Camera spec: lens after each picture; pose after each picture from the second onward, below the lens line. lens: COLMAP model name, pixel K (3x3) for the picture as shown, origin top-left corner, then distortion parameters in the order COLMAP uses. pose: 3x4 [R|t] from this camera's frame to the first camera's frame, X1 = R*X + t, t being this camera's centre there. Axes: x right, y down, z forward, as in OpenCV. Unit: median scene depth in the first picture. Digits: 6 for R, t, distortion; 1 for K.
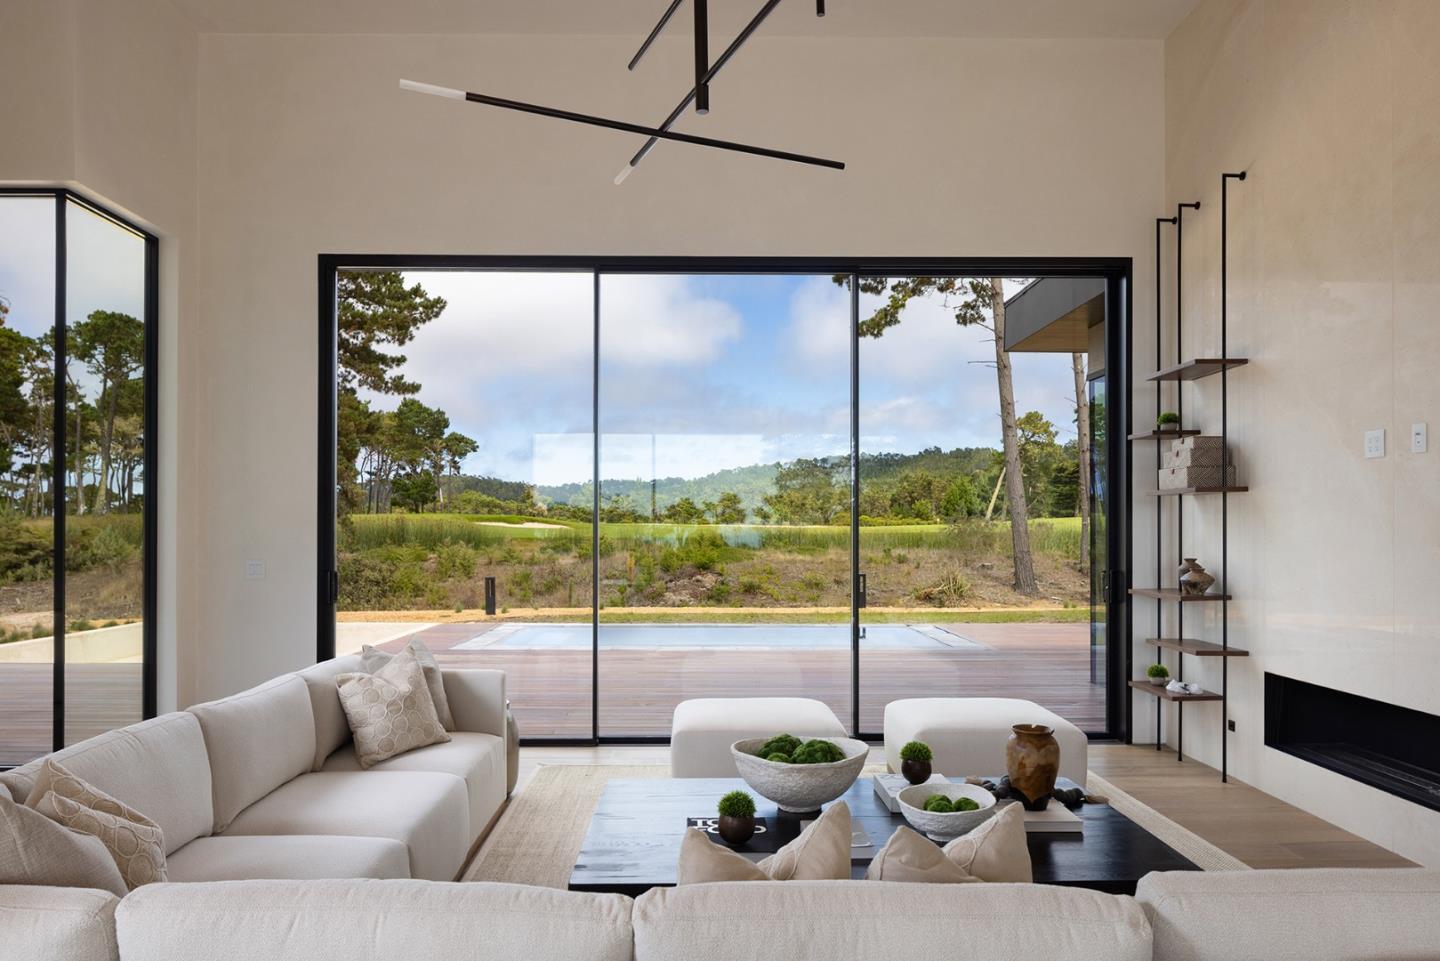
lens RADIAL K [[978.0, 0, 722.4], [0, 978.0, 515.3], [0, 0, 1]] dist [-0.003458, 0.001242]
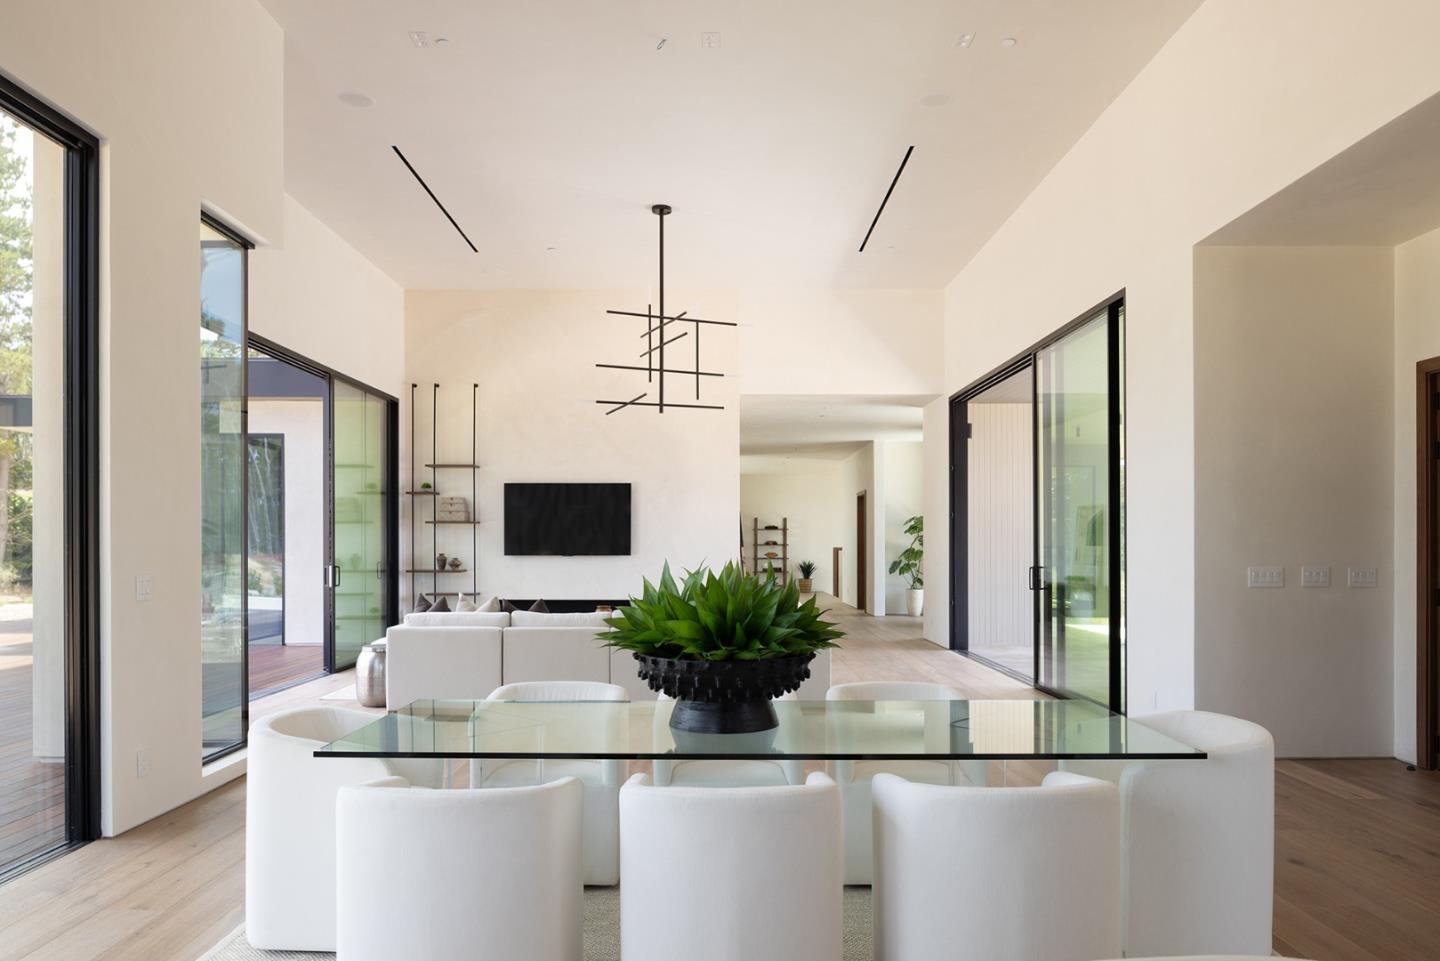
lens RADIAL K [[975.5, 0, 716.3], [0, 975.5, 532.5], [0, 0, 1]] dist [-0.004419, -0.000202]
pose [[0.023730, 0.010719, 0.999661, -0.279793], [-0.014756, 0.999837, -0.010370, 0.001923], [-0.999609, -0.014505, 0.023884, 0.062300]]
